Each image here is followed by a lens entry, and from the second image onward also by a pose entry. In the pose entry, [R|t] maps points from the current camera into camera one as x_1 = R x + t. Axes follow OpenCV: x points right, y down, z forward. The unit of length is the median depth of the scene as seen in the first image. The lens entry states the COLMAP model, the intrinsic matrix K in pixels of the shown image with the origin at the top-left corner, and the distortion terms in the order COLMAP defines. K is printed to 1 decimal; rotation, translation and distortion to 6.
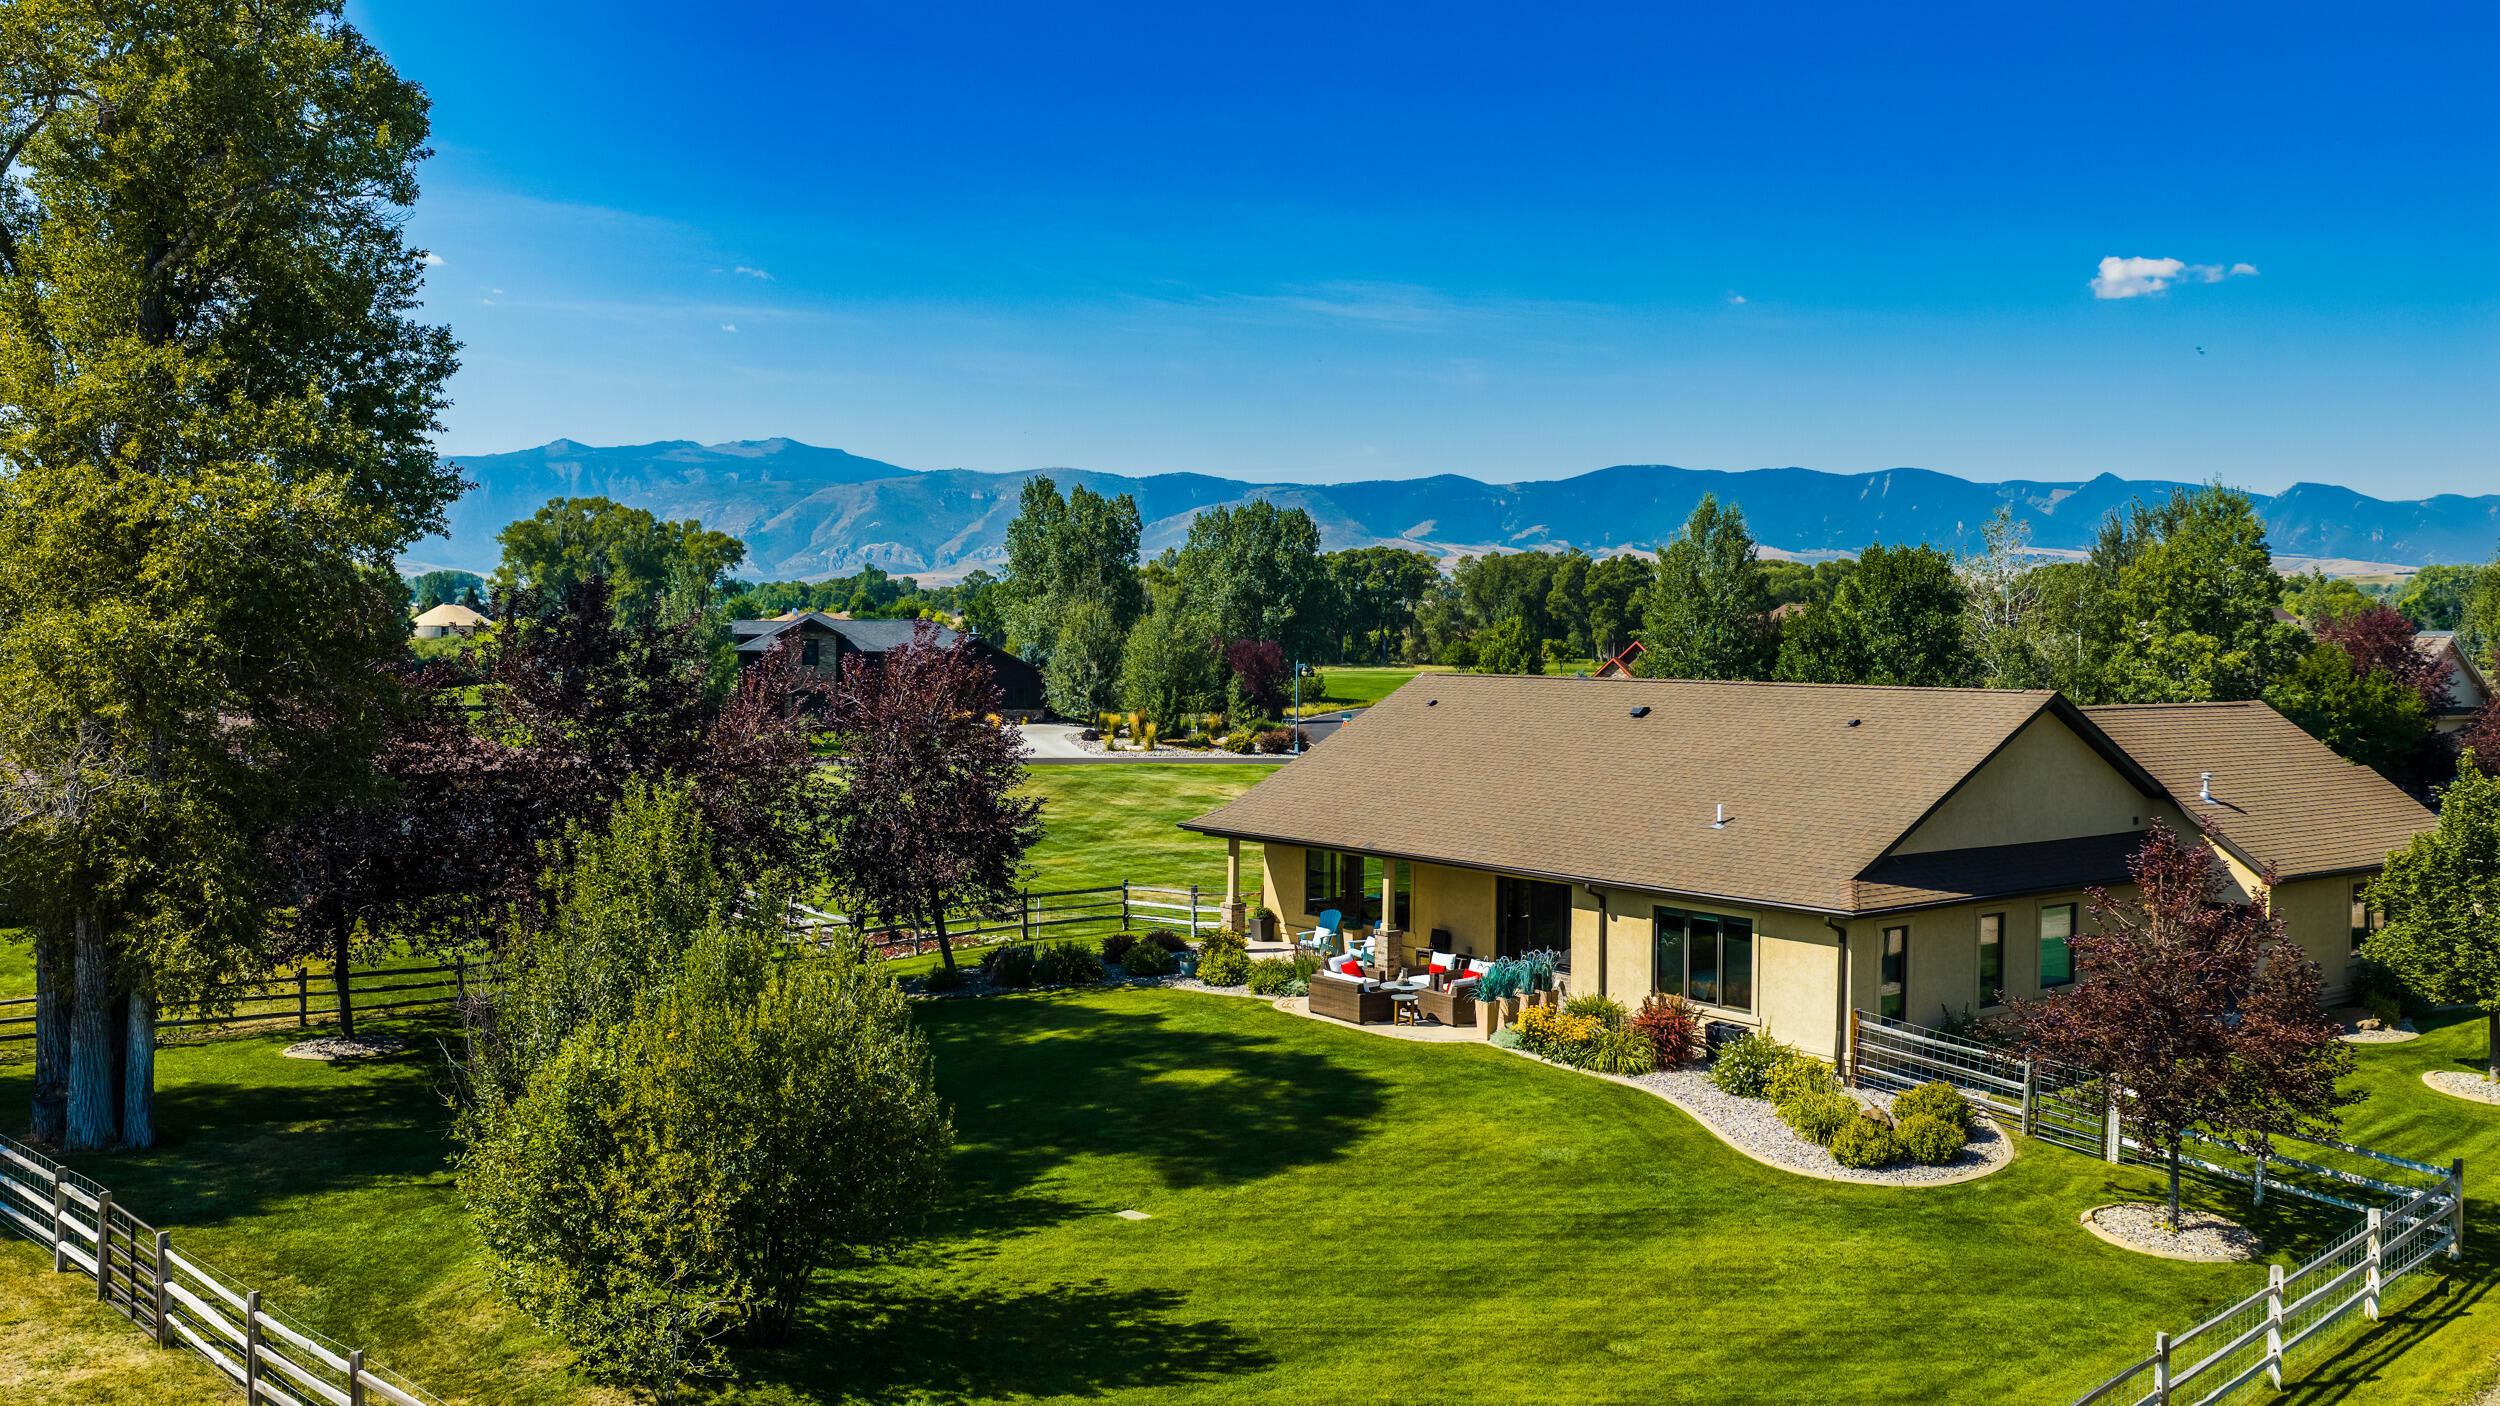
lens RADIAL K [[2043.6, 0, 1250.0], [0, 2043.6, 703.0], [0, 0, 1]] dist [0.025868, -0.049181]
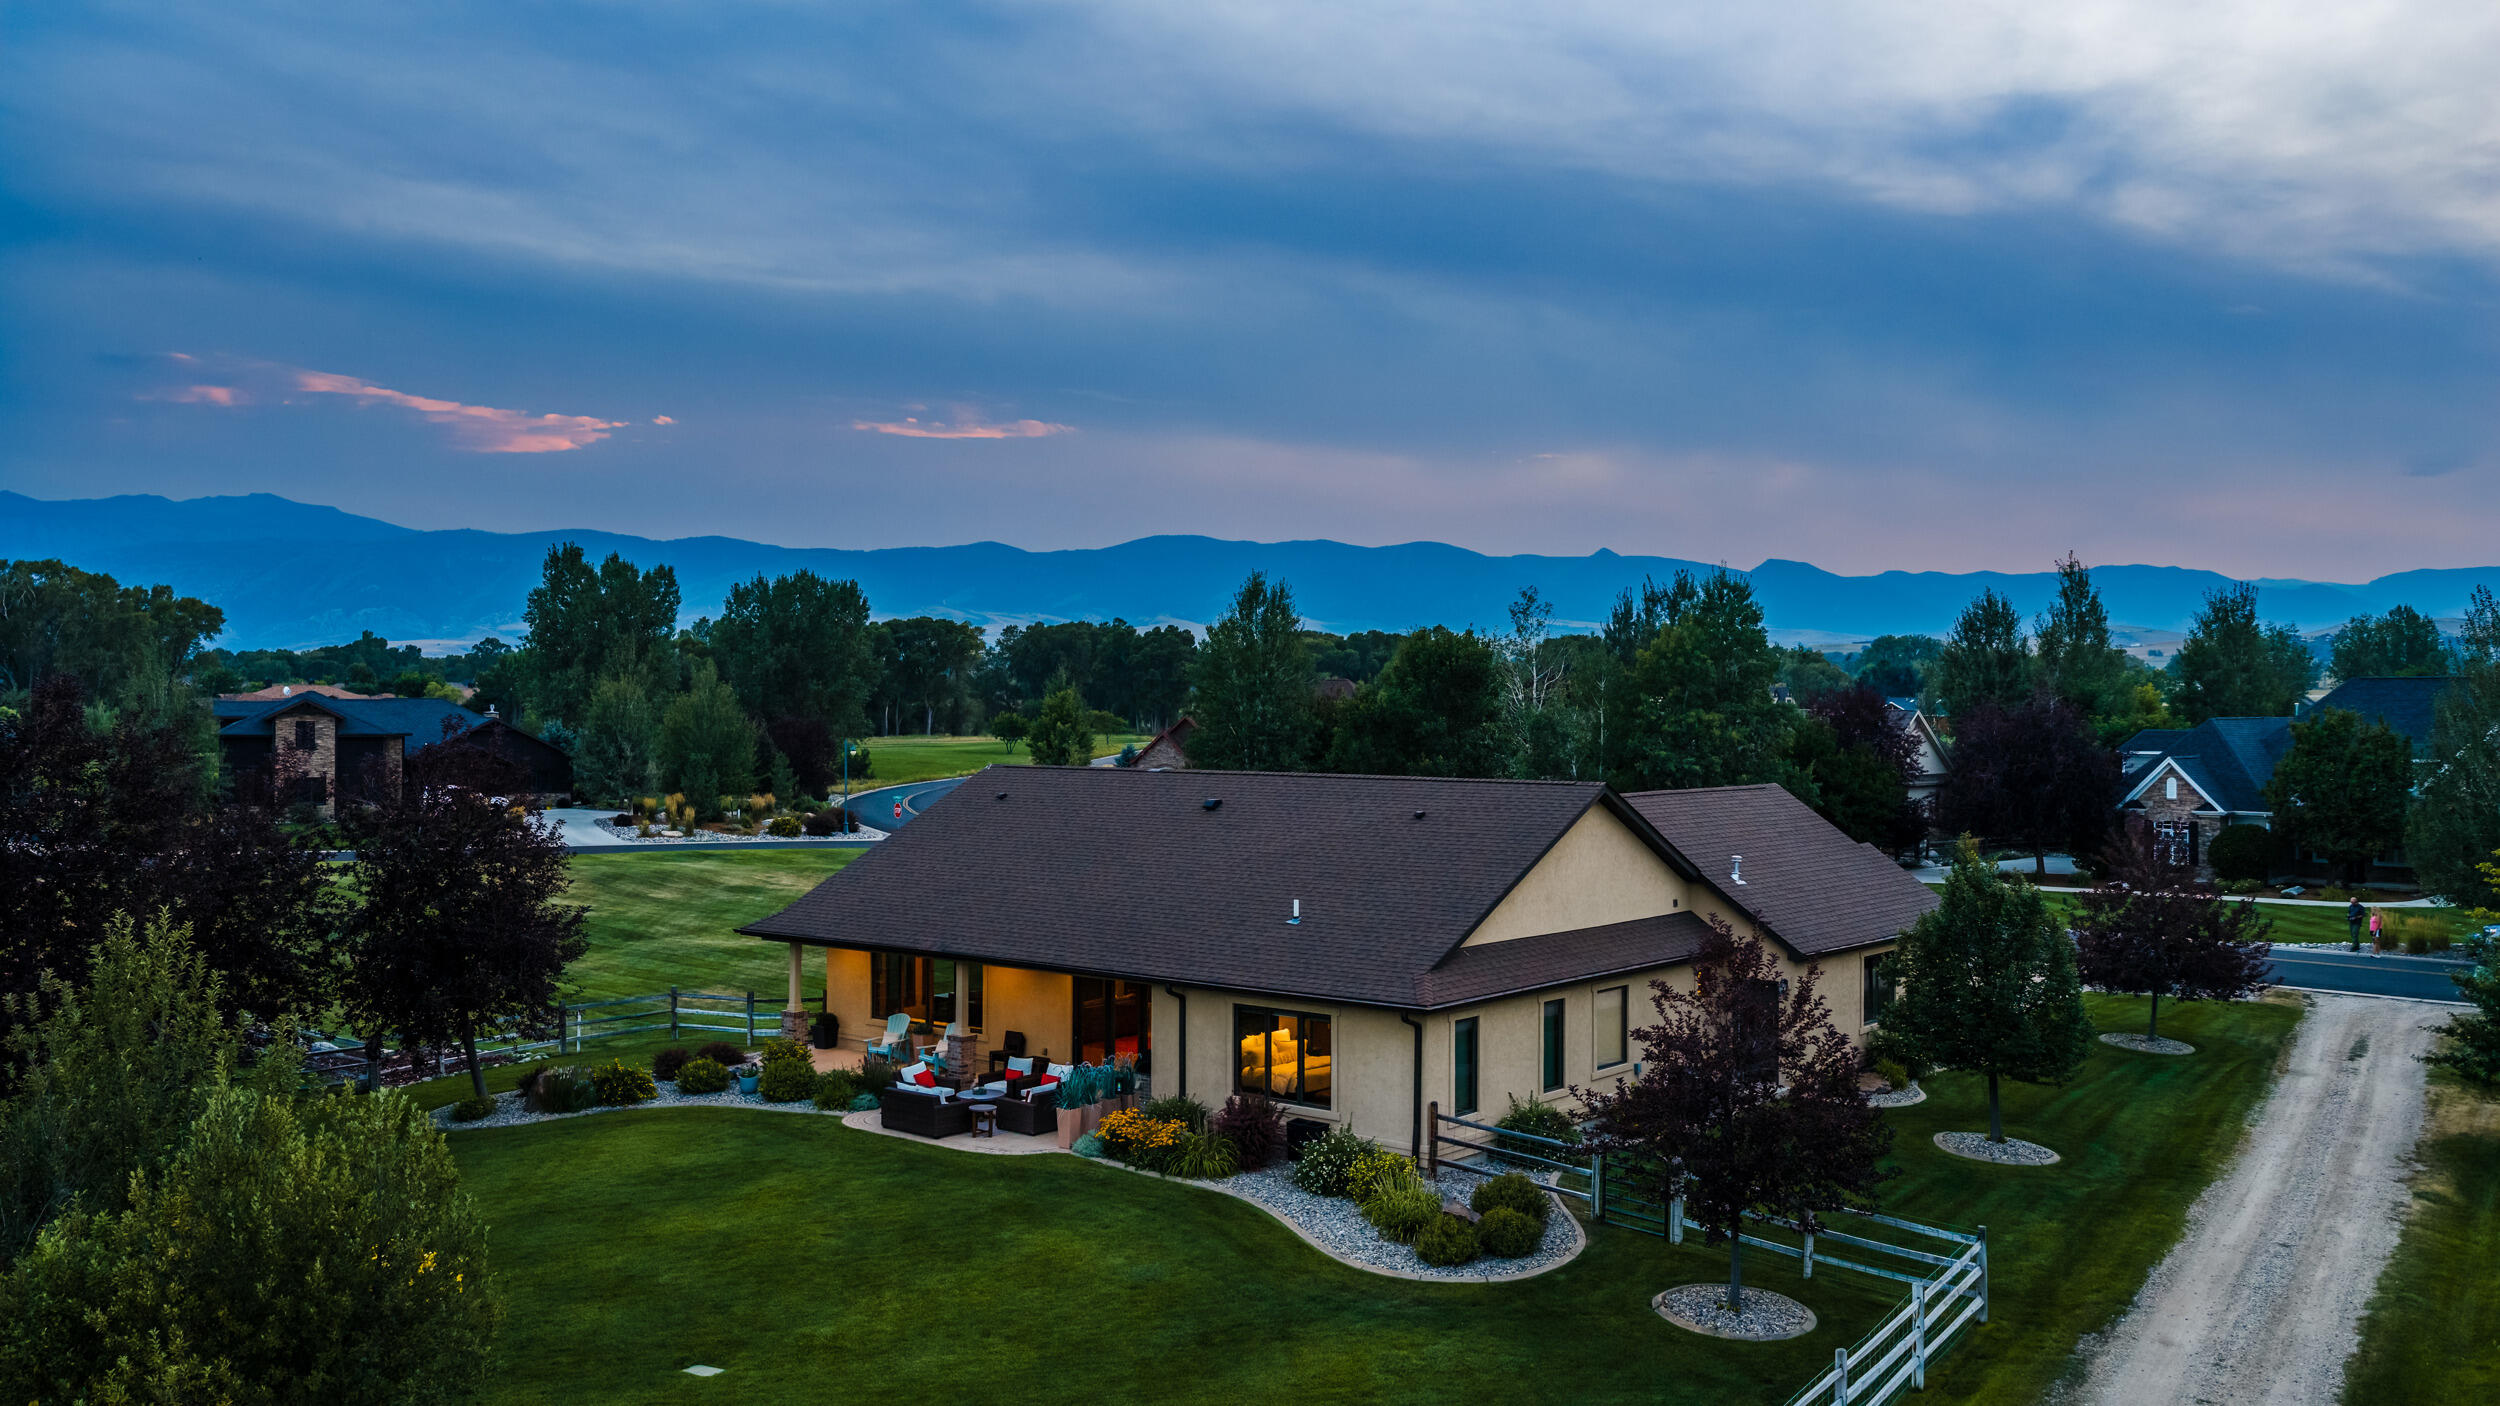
lens RADIAL K [[2048.2, 0, 1250.0], [0, 2048.2, 703.0], [0, 0, 1]] dist [0.031340, -0.077619]
pose [[0.975190, -0.004852, 0.221315, -0.012285], [0.012085, 0.999436, -0.031339, -0.012815], [-0.221038, 0.033236, 0.974699, 0.014182]]
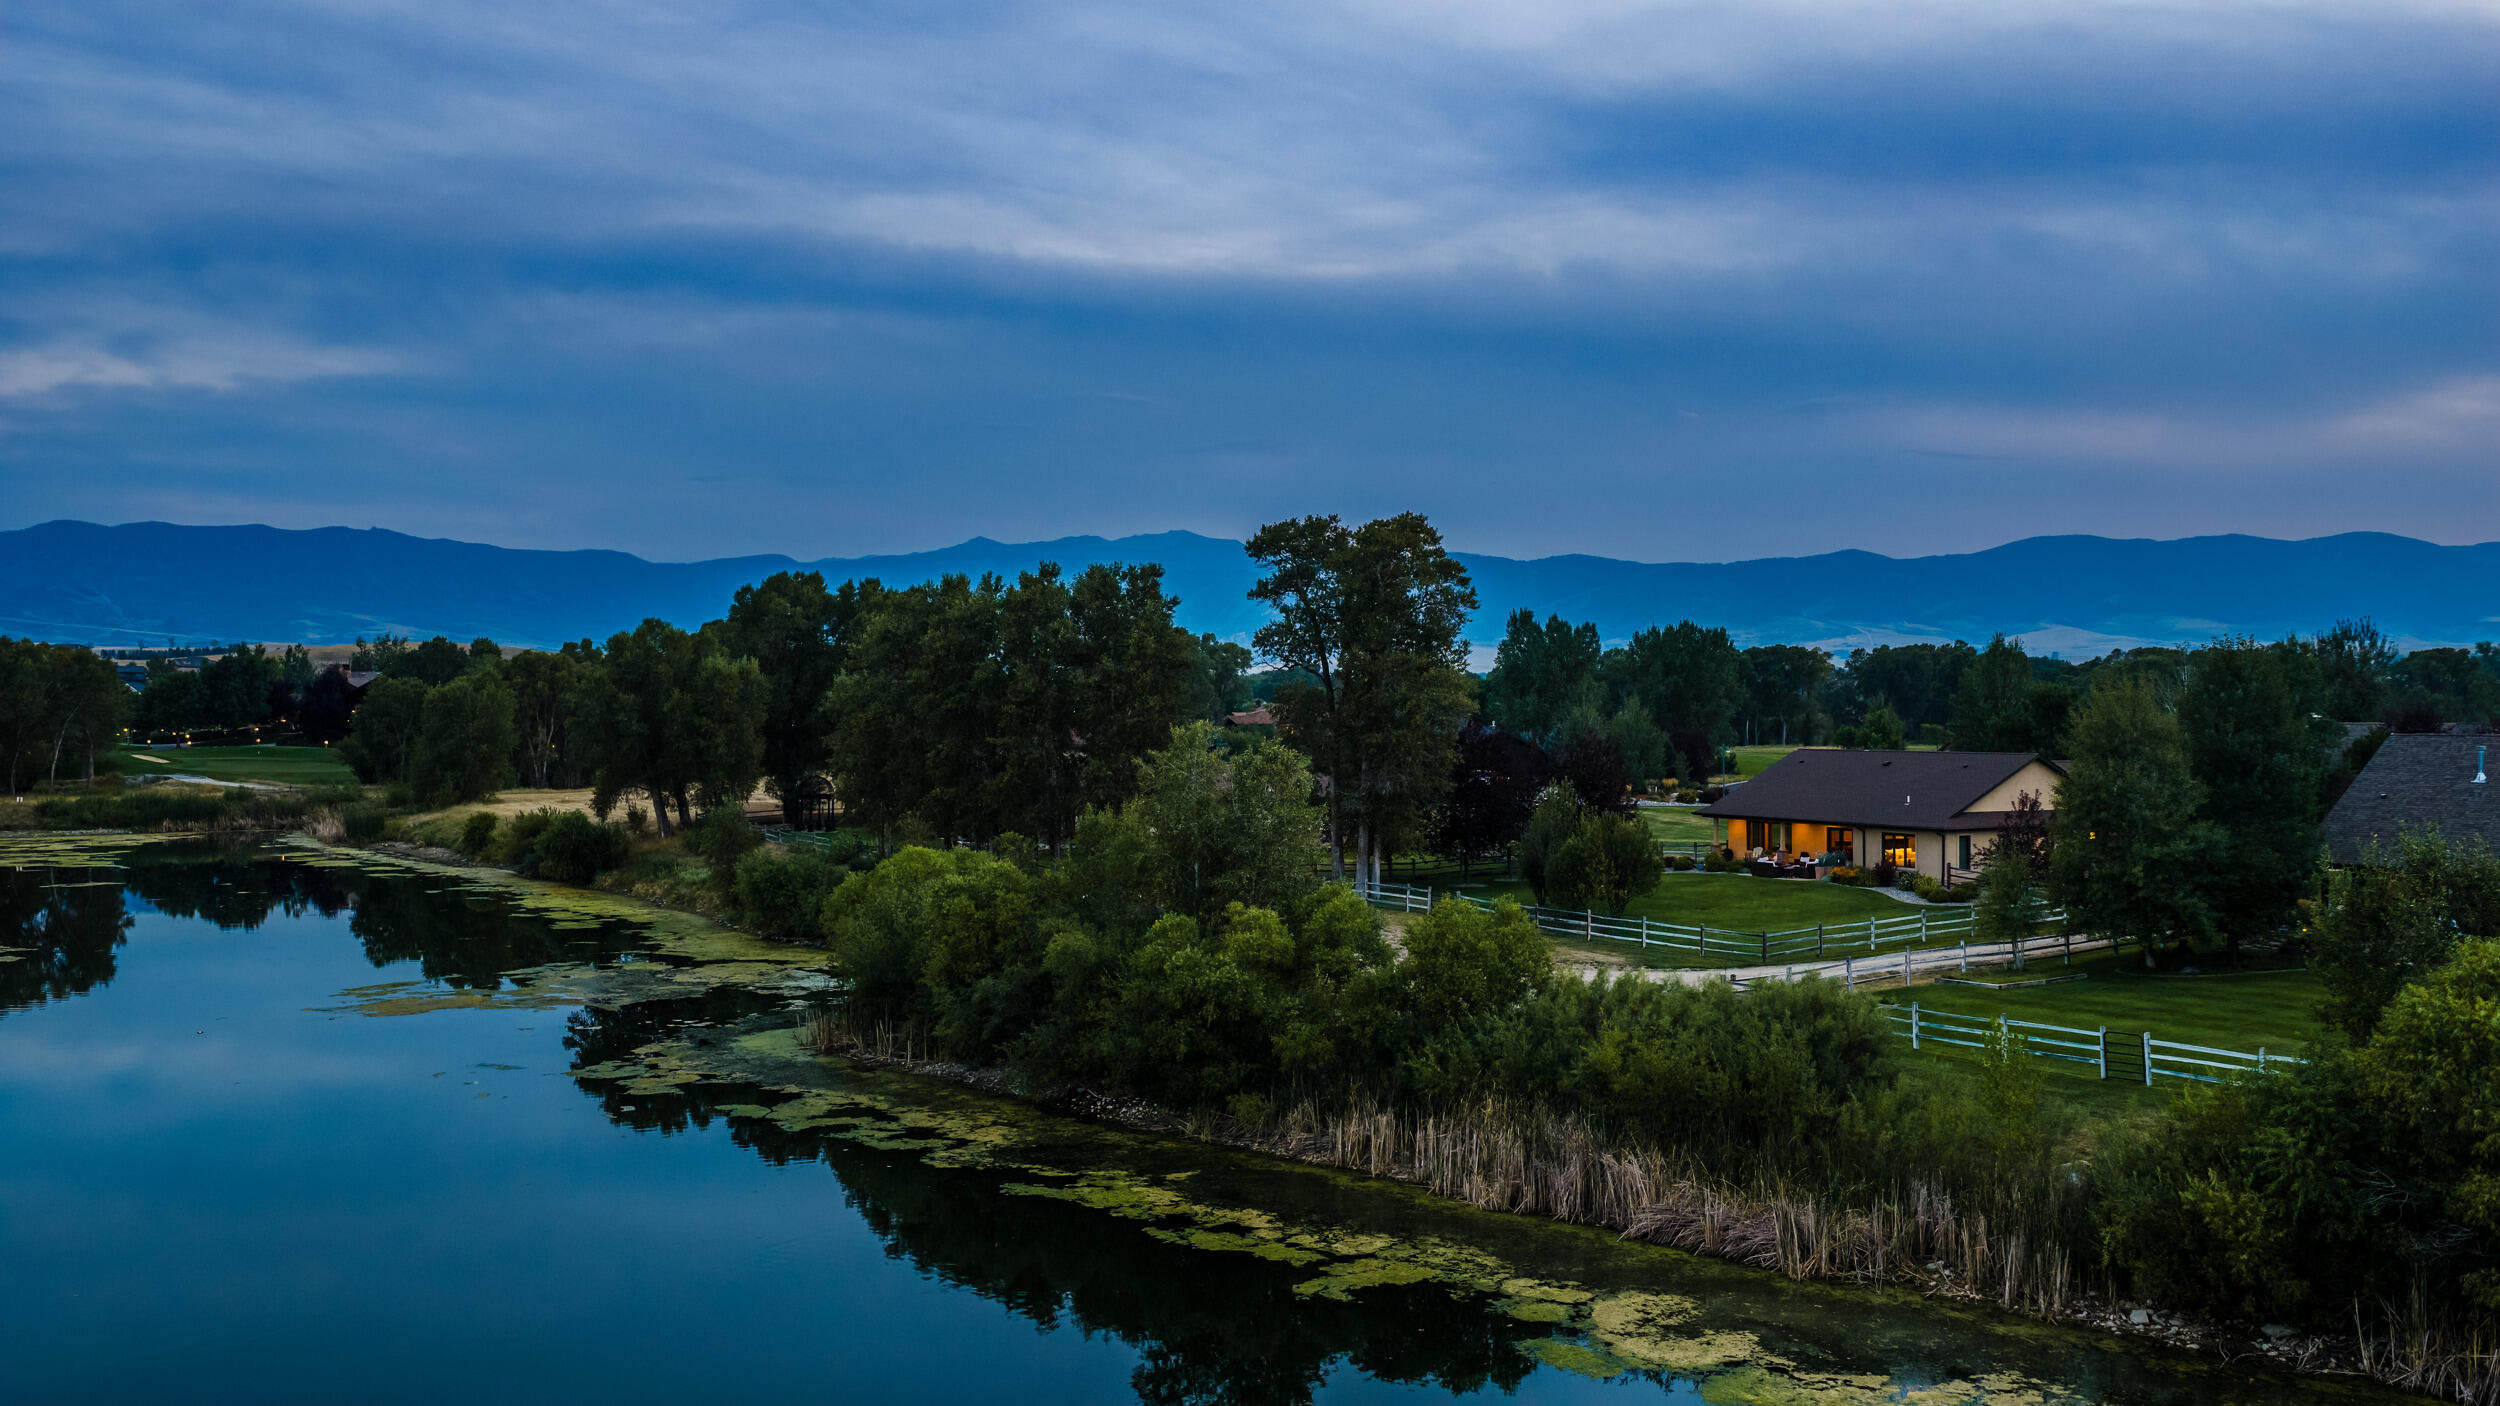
lens RADIAL K [[2086.7, 0, 1250.0], [0, 2086.7, 703.0], [0, 0, 1]] dist [0.025566, -0.000832]
pose [[0.982900, -0.009965, -0.183873, -0.092761], [0.002505, 0.999166, -0.040755, 0.030094], [0.184125, 0.039597, 0.982105, -1.511419]]
